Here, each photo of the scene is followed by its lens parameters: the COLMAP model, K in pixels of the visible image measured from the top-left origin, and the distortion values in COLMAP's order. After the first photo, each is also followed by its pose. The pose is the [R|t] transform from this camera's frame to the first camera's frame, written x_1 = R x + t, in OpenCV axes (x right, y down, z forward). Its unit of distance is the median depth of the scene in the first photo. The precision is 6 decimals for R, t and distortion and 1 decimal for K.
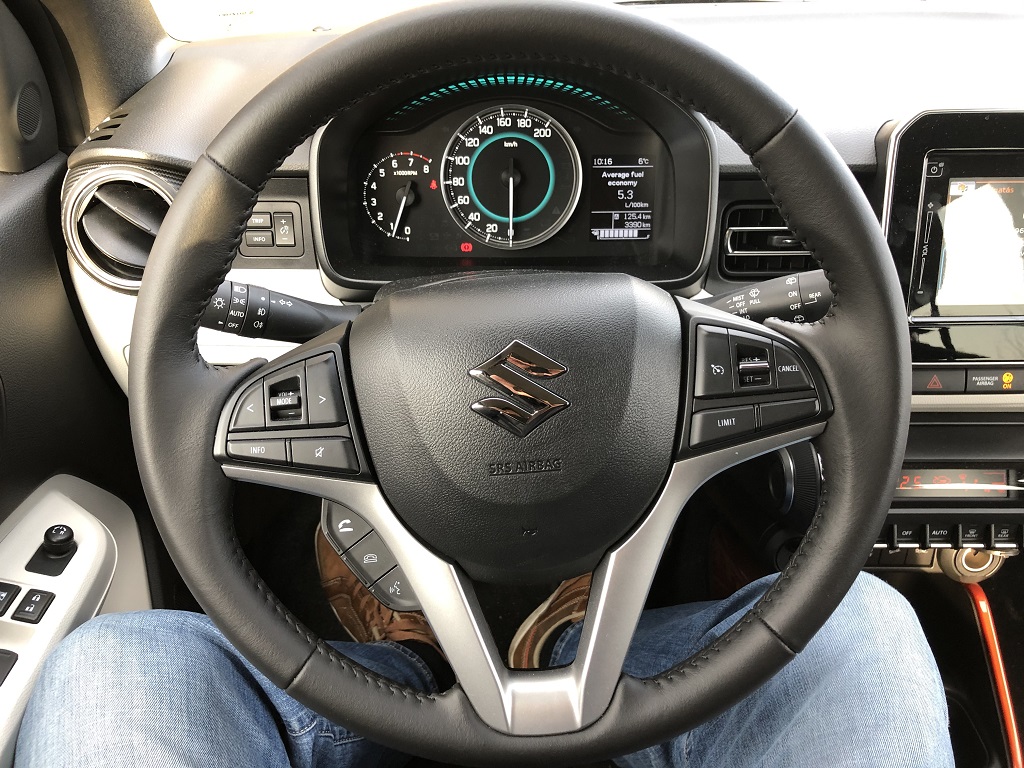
lens RADIAL K [[827.6, 0, 511.2], [0, 827.6, 386.1], [0, 0, 1]] dist [-0.006390, -0.008301]
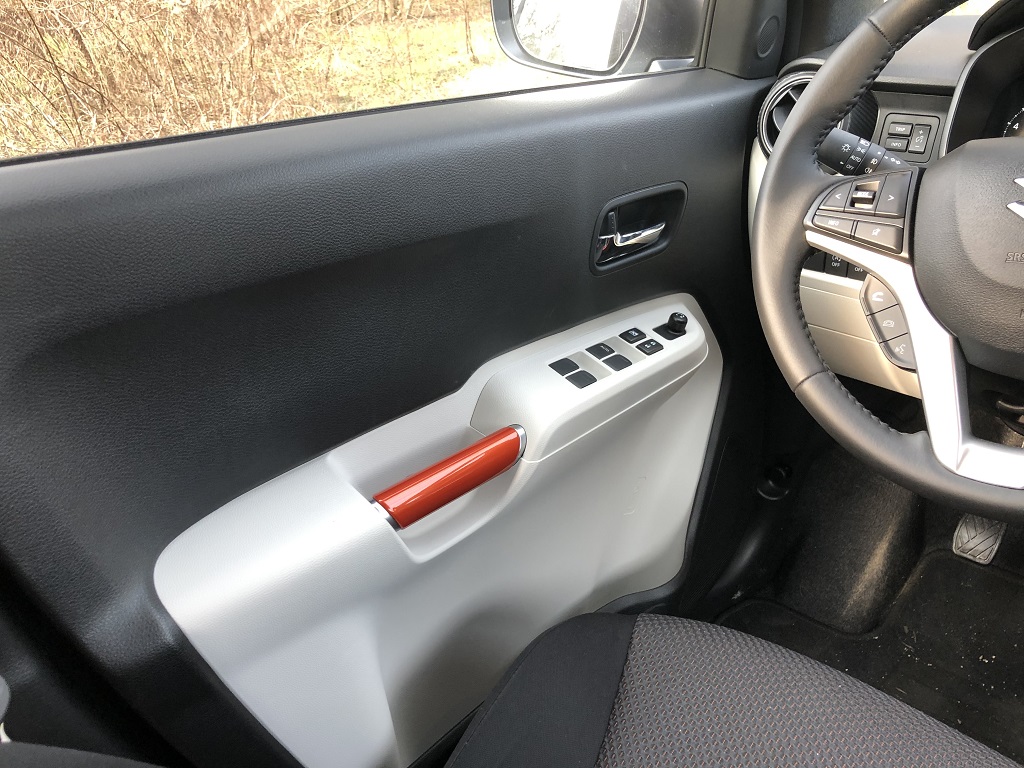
lens RADIAL K [[827.6, 0, 510.2], [0, 827.6, 382.7], [0, 0, 1]] dist [-0.006390, -0.008301]
pose [[0.703125, 0.296349, -0.646368, 0.223687], [-0.350312, 0.935413, 0.047798, 0.342857], [0.618786, 0.192823, 0.761527, -0.274790]]
